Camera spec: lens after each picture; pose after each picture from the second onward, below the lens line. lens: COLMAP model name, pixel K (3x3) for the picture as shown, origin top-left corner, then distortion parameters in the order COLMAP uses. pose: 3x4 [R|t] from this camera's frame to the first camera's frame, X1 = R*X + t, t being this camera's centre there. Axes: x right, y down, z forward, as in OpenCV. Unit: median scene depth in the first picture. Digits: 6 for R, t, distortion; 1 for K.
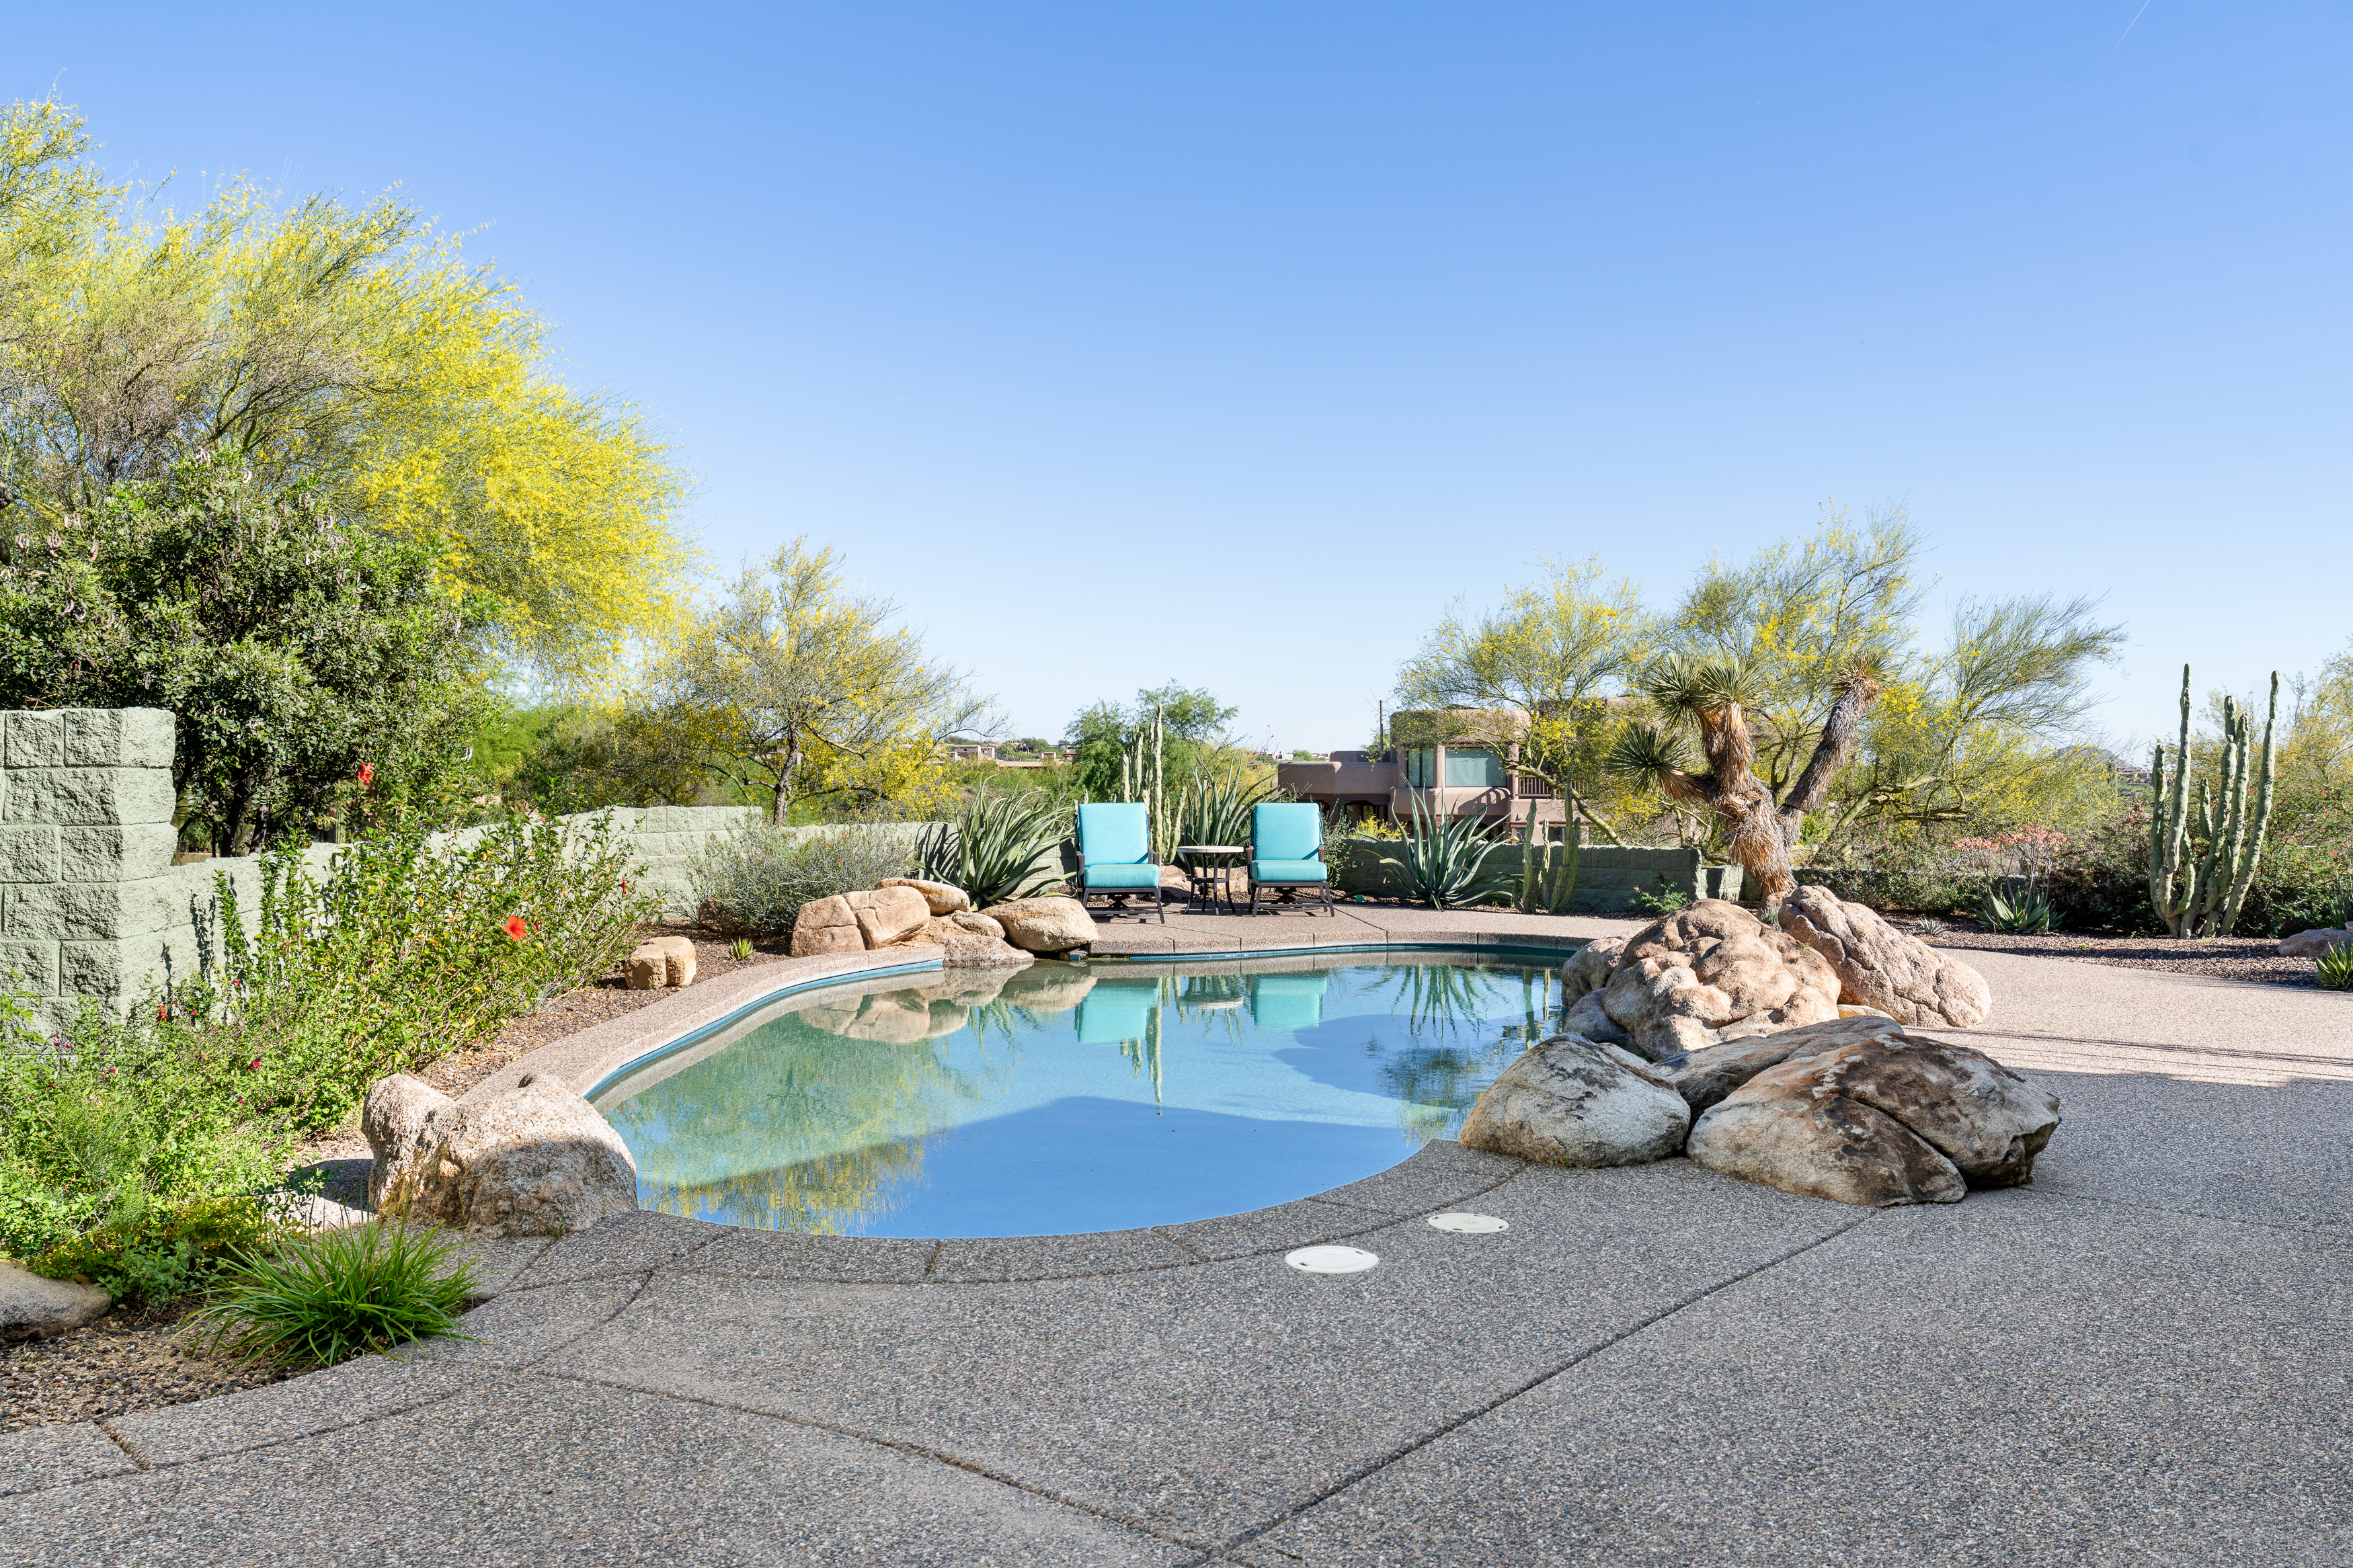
lens RADIAL K [[1896.5, 0, 1170.8], [0, 1896.5, 731.9], [0, 0, 1]] dist [0.000582, -0.004453]
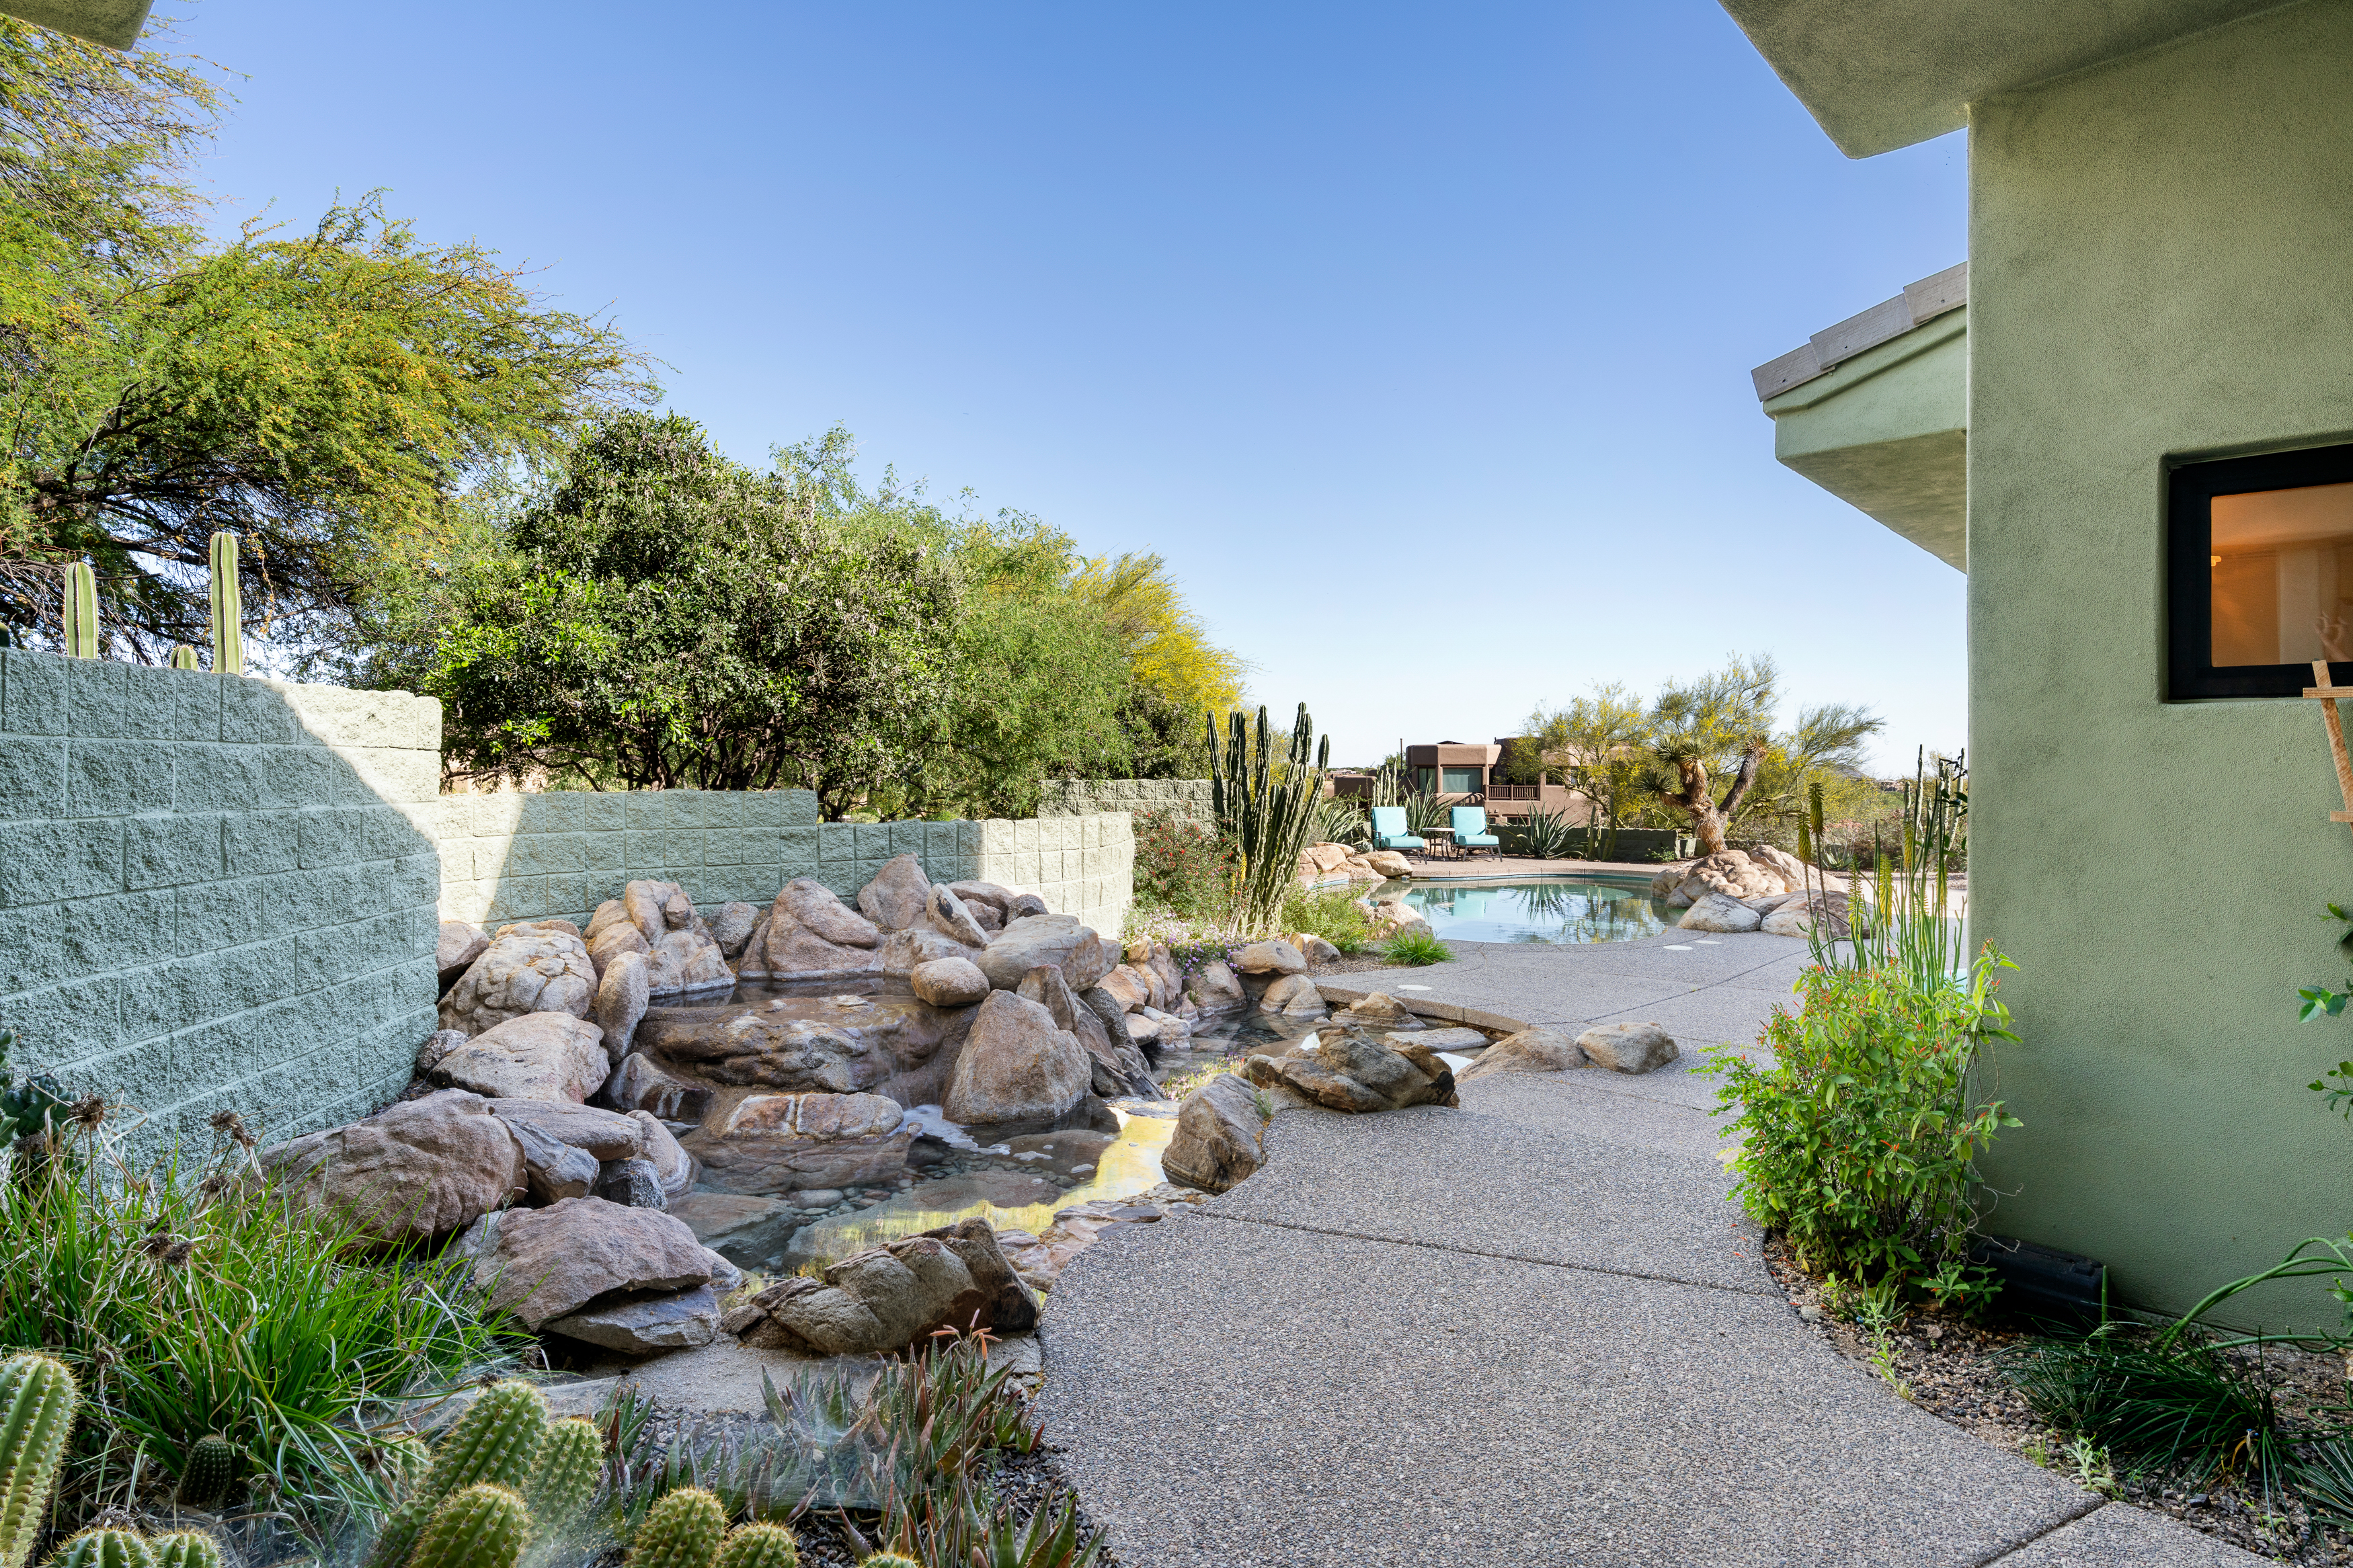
lens RADIAL K [[1314.1, 0, 1163.3], [0, 1314.1, 758.2], [0, 0, 1]] dist [0.002059, 0.000031]
pose [[0.999767, 0.001858, -0.021505, -0.295310], [-0.001718, 0.999977, 0.006533, -0.029139], [0.021517, -0.006494, 0.999747, -0.517404]]
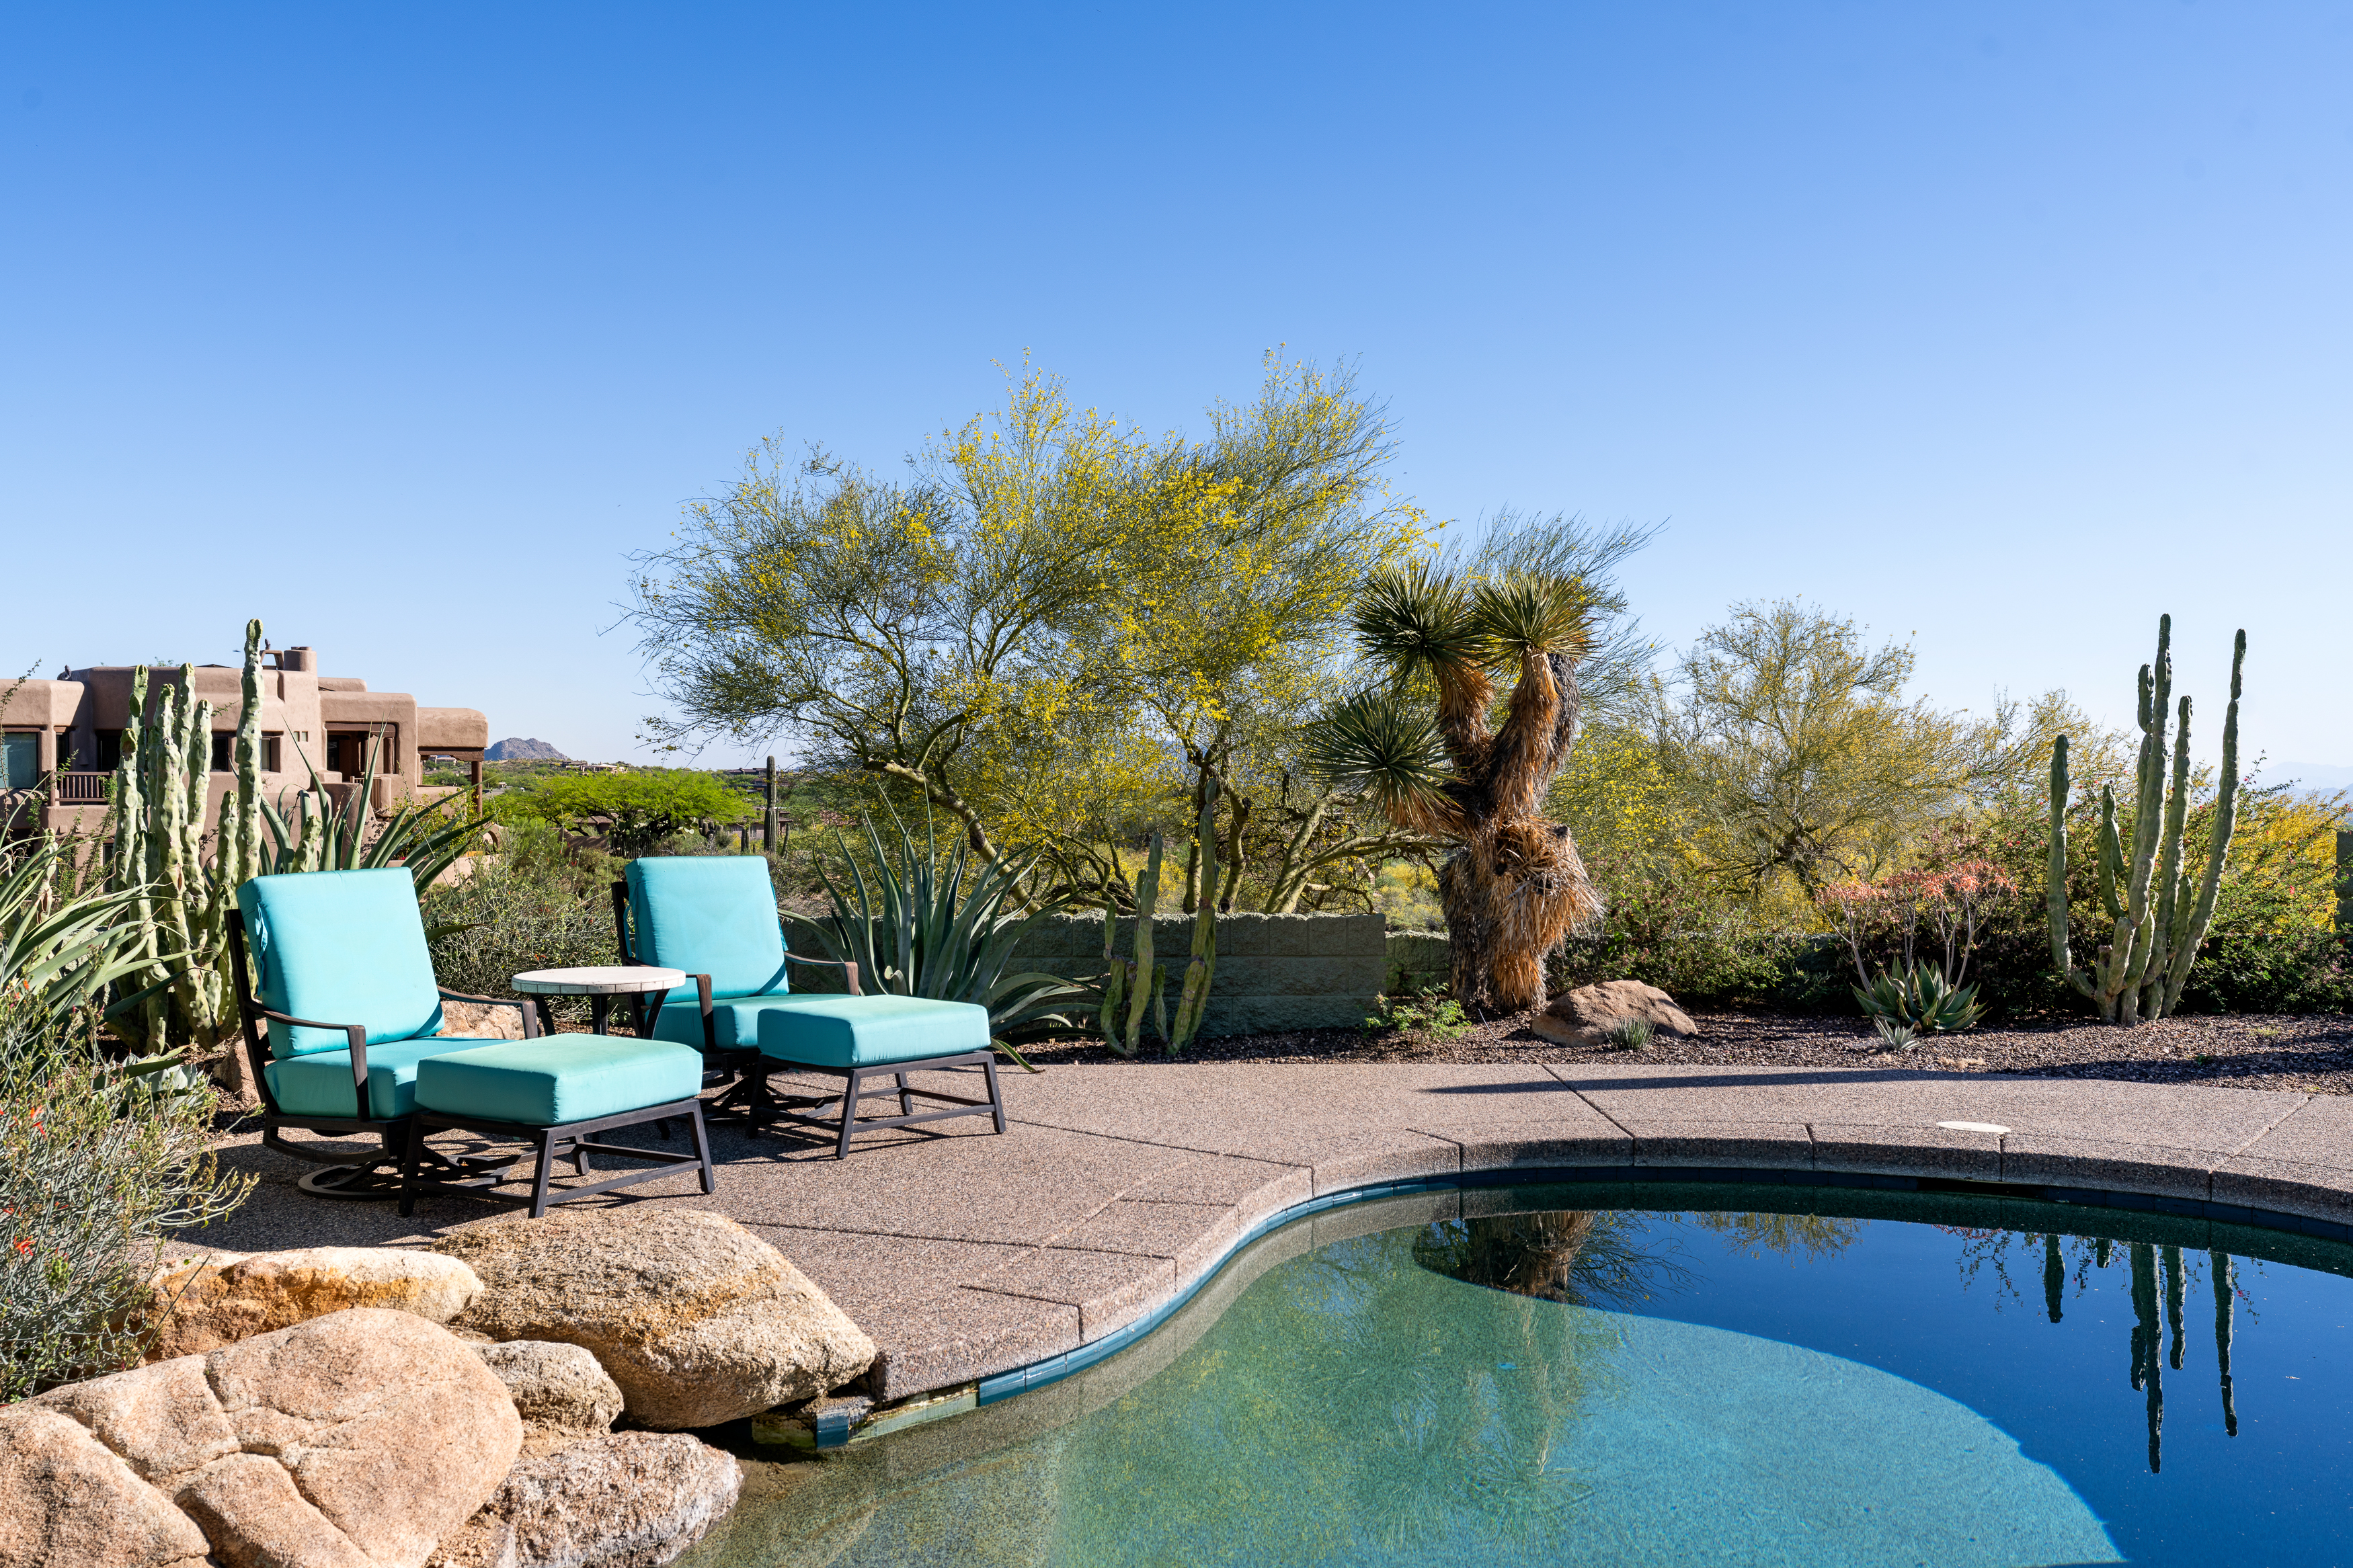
lens RADIAL K [[2058.6, 0, 1176.5], [0, 2058.6, 784.0], [0, 0, 1]] dist [0.001936, 0.000491]
pose [[0.720836, -0.006707, 0.693073, -0.235239], [-0.015941, 0.999528, 0.026252, 0.008780], [-0.692922, -0.029971, 0.720389, 0.730413]]
